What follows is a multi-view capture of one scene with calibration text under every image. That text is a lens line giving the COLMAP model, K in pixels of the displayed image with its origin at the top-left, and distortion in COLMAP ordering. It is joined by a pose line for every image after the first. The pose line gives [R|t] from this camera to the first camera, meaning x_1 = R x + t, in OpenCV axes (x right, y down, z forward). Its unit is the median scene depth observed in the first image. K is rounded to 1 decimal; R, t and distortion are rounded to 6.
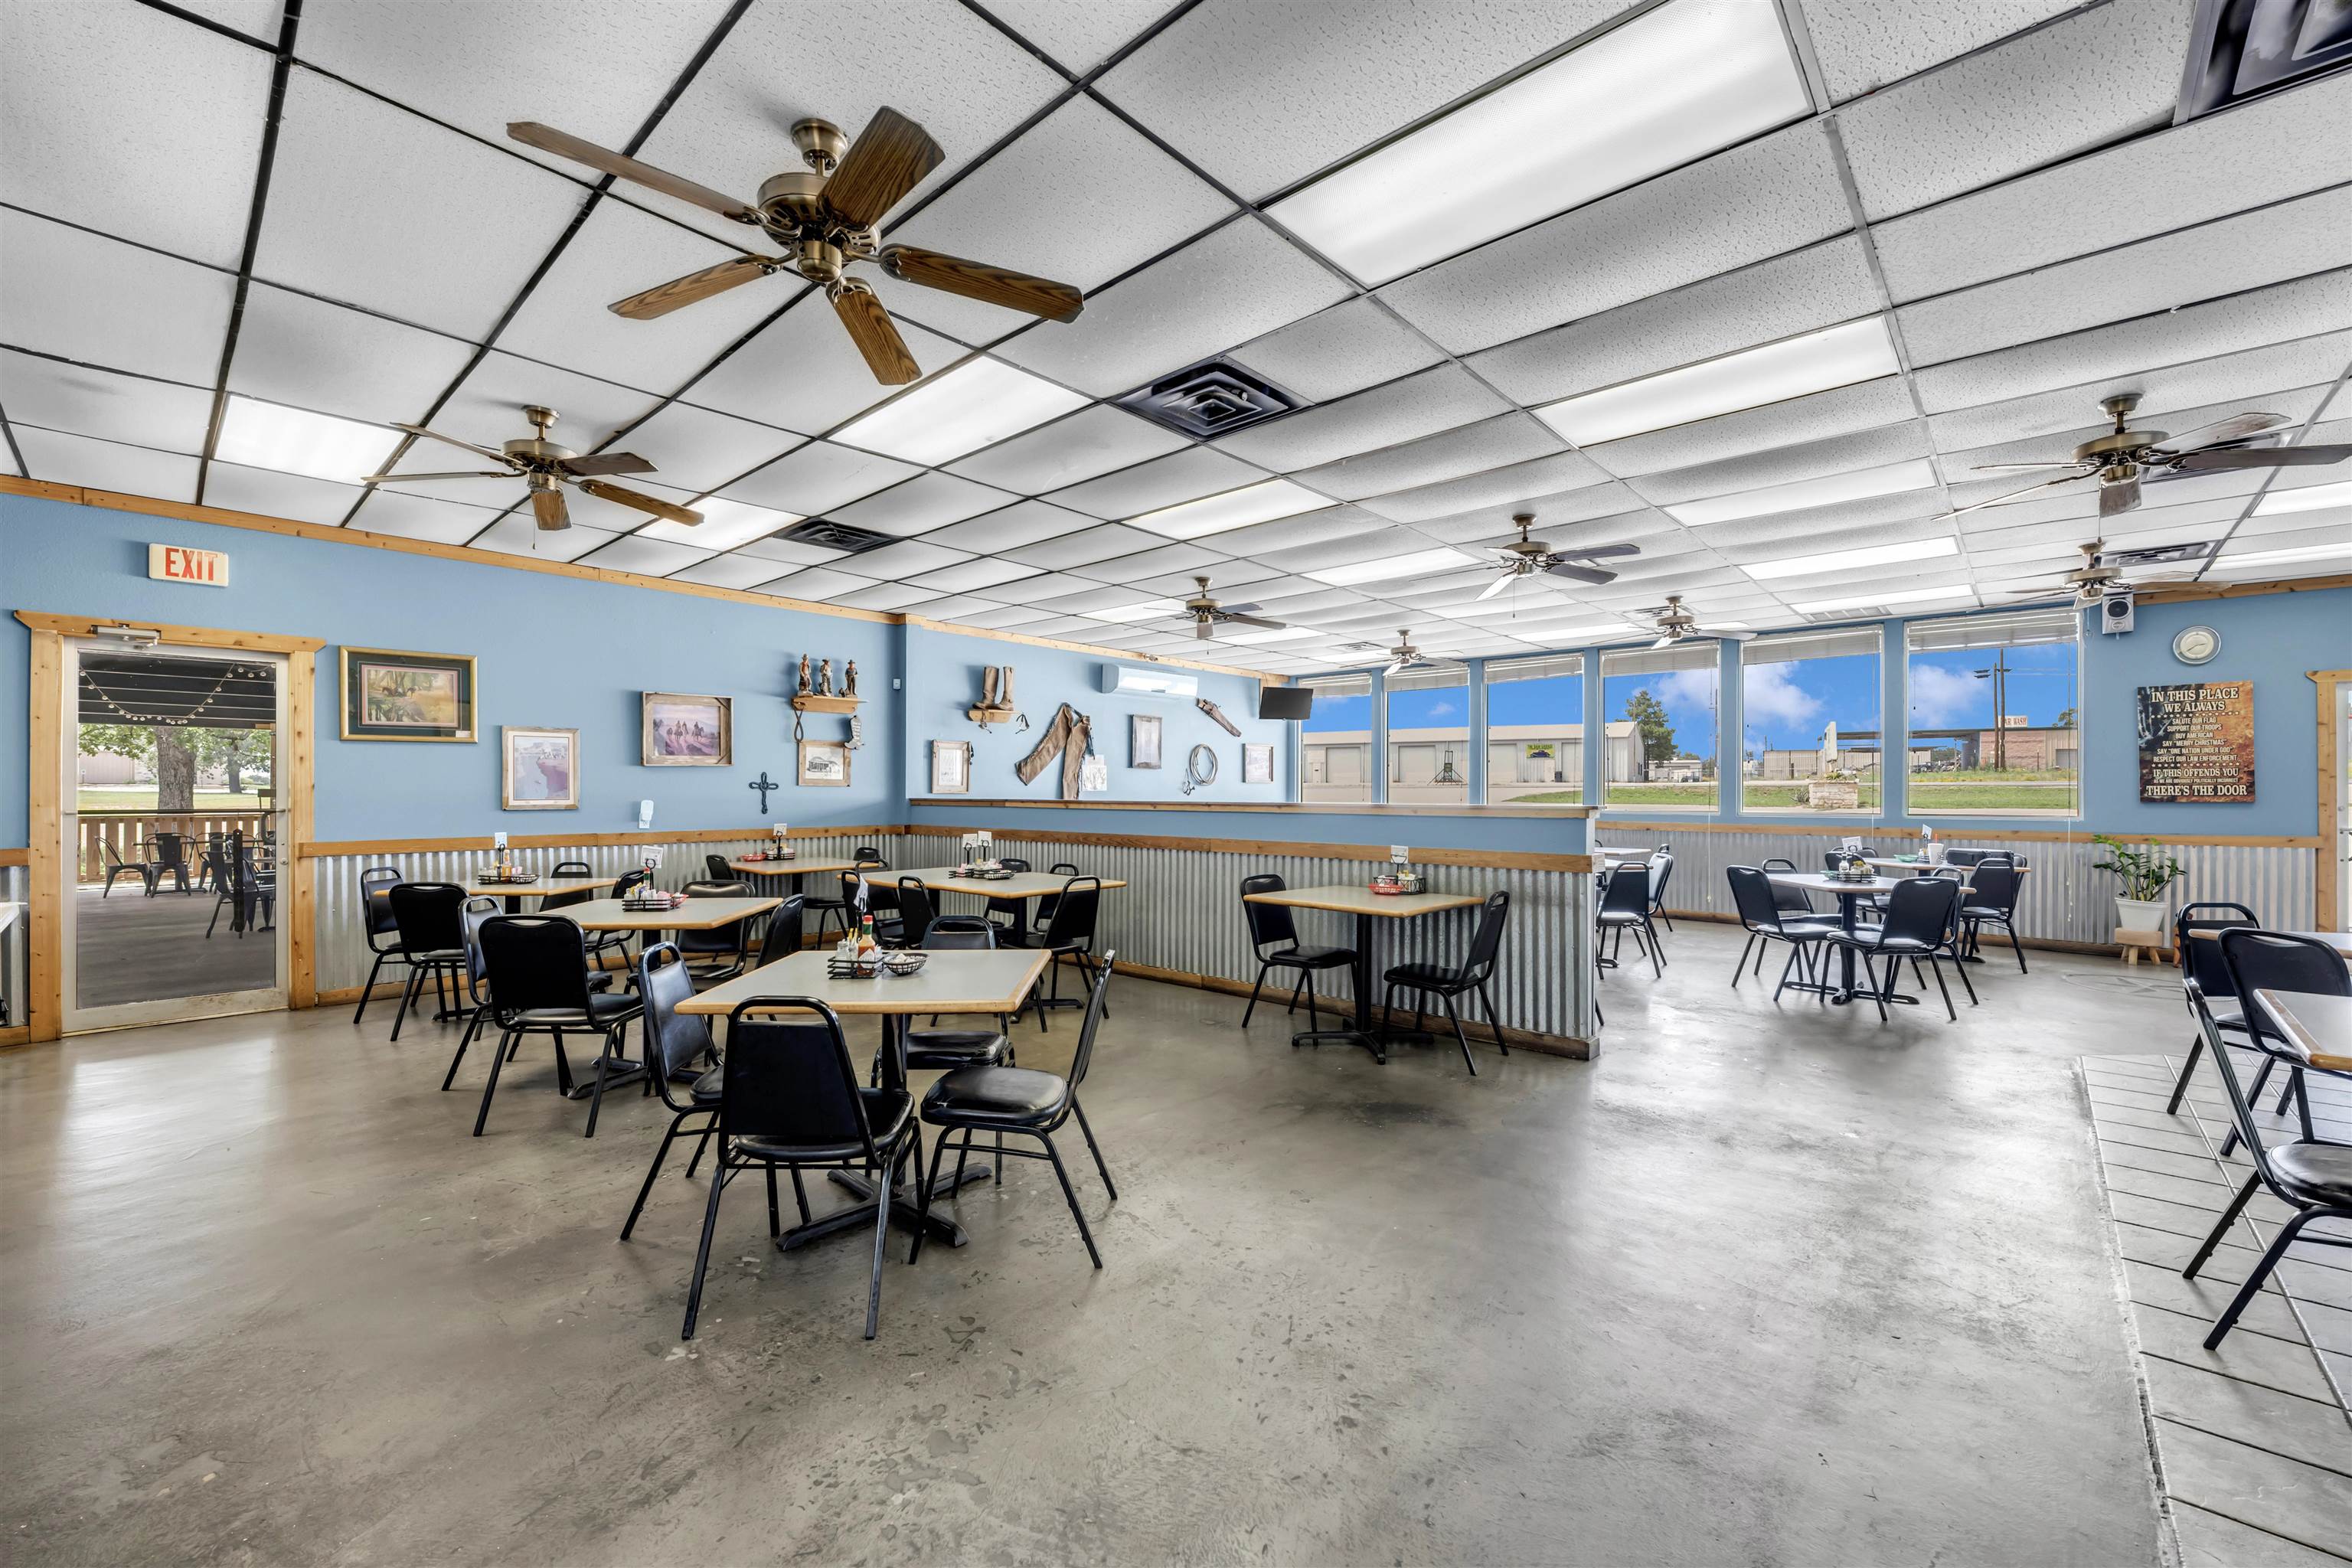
lens RADIAL K [[947.3, 0, 1176.0], [0, 947.3, 784.0], [0, 0, 1]] dist [-0.001758, -0.000505]
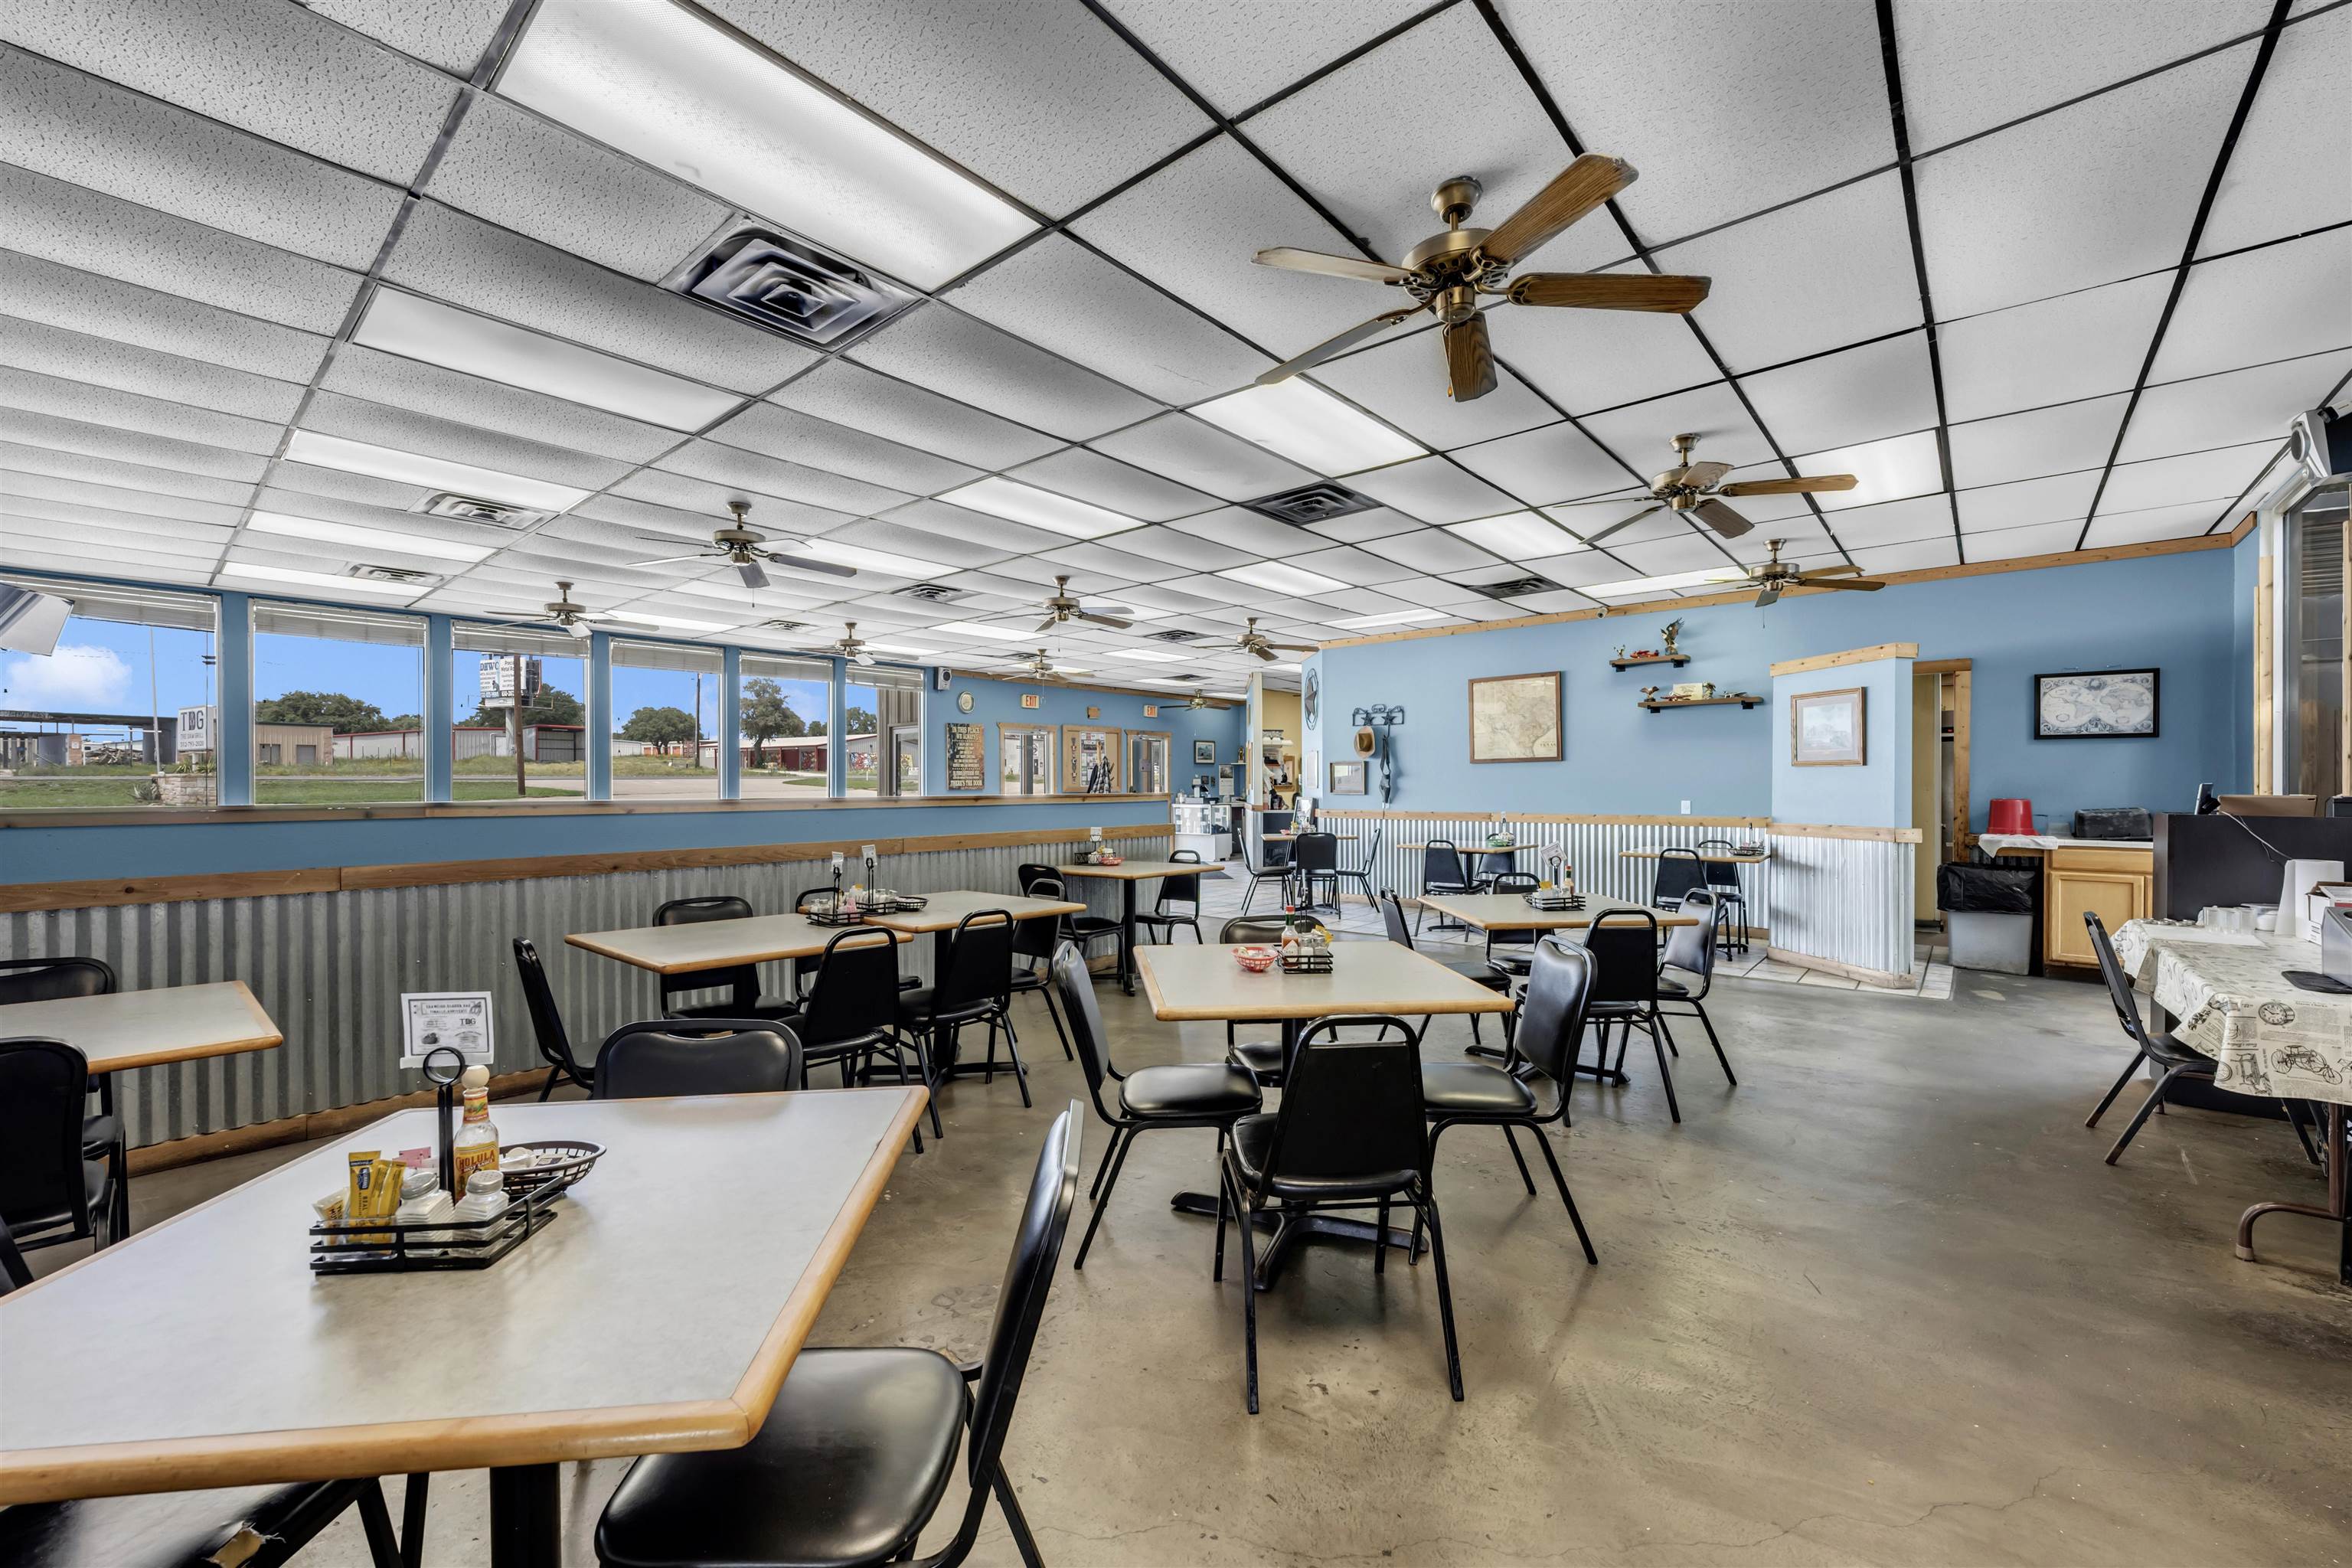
lens RADIAL K [[947.3, 0, 1176.0], [0, 947.3, 784.0], [0, 0, 1]] dist [-0.001758, -0.000505]
pose [[-0.019465, -0.000499, 0.999810, -0.994950], [-0.007776, 0.999970, 0.000348, 0.004831], [-0.999780, -0.007768, -0.019468, 0.906262]]
